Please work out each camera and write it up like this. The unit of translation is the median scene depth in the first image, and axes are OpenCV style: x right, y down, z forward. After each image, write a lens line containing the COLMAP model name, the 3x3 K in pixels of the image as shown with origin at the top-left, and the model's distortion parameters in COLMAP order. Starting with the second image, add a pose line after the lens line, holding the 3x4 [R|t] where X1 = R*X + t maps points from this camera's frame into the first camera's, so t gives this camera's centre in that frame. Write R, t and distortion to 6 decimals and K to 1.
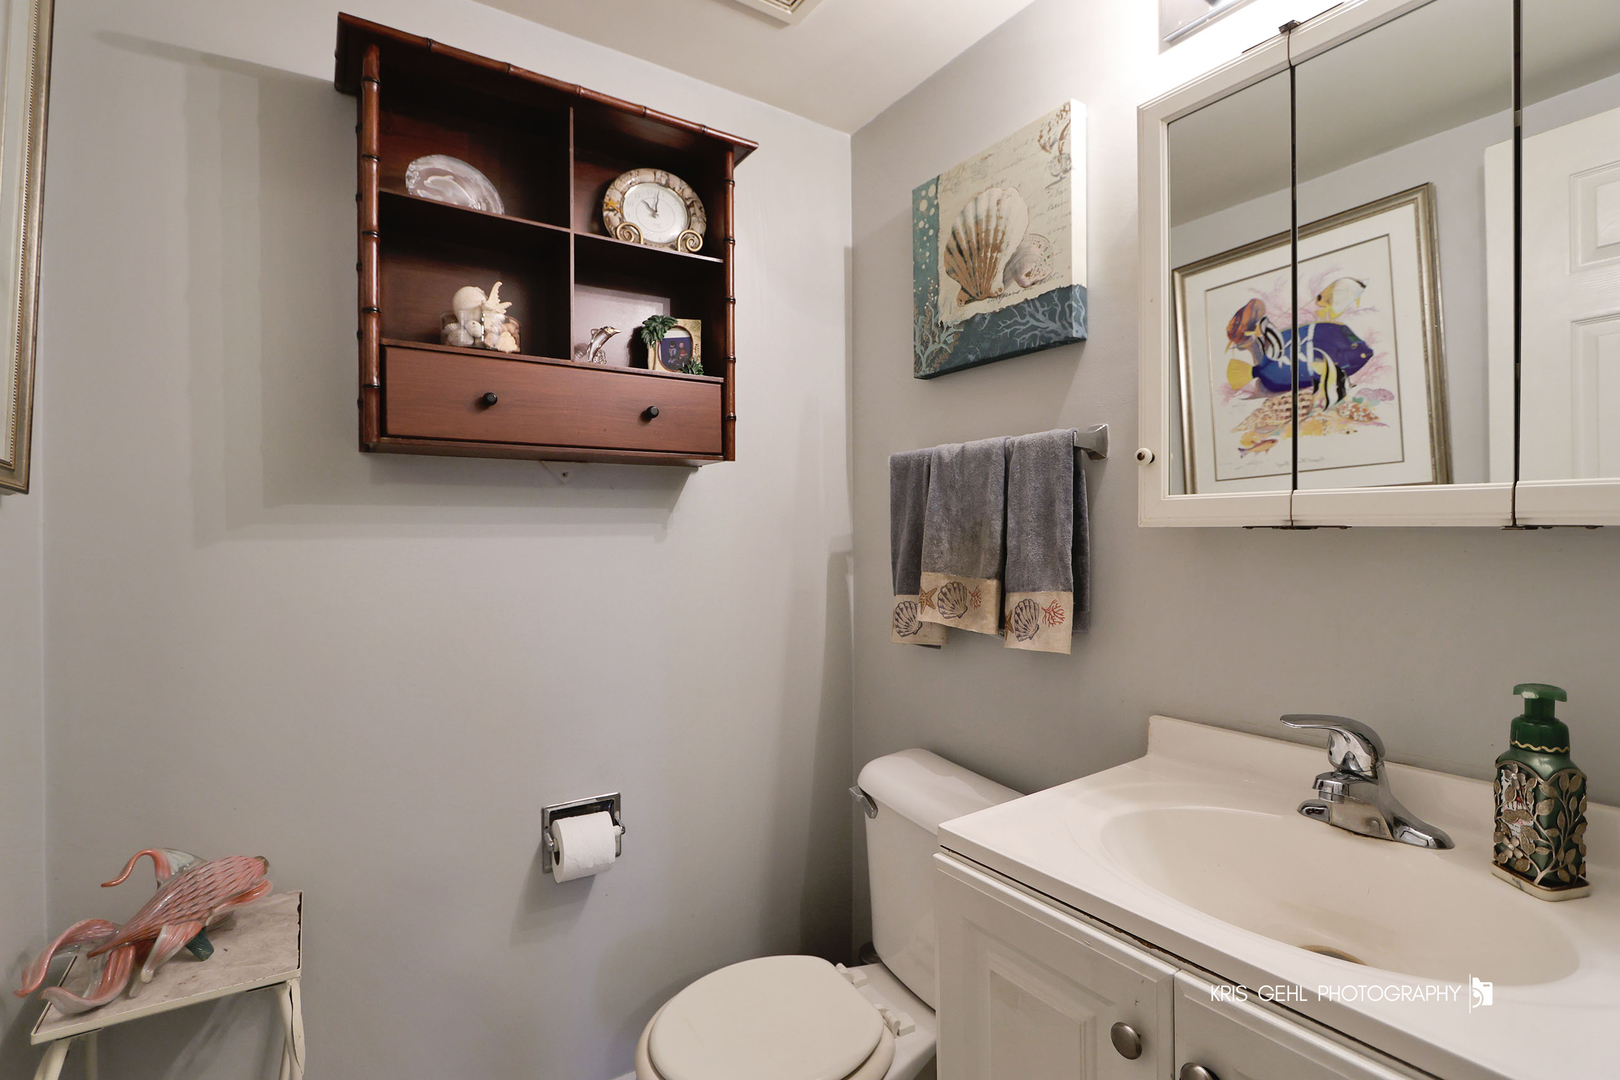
lens RADIAL K [[738.2, 0, 810.0], [0, 738.2, 540.0], [0, 0, 1]] dist [-0.022522, -0.000806]
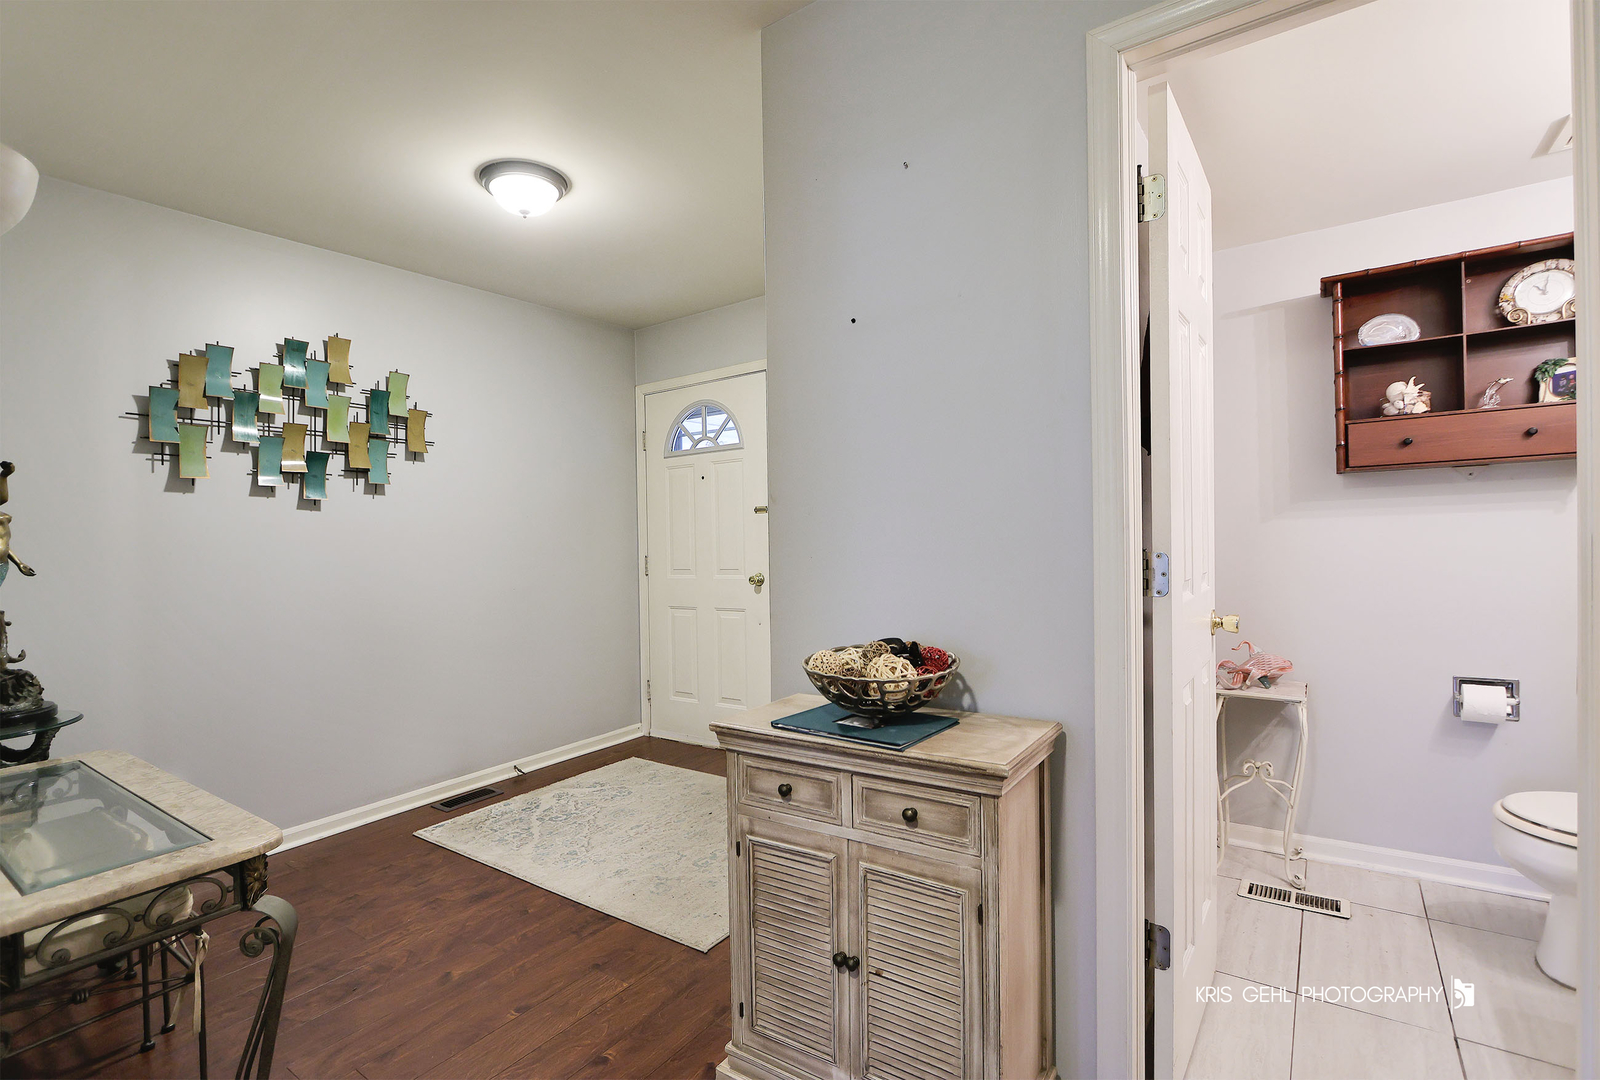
lens RADIAL K [[755.2, 0, 800.0], [0, 755.2, 540.0], [0, 0, 1]] dist [-0.002133, -0.001276]
pose [[0.368611, 0.010186, -0.929528, 0.767607], [0.017196, 0.999694, 0.017774, 0.002277], [0.929424, -0.022536, 0.368324, -1.138518]]
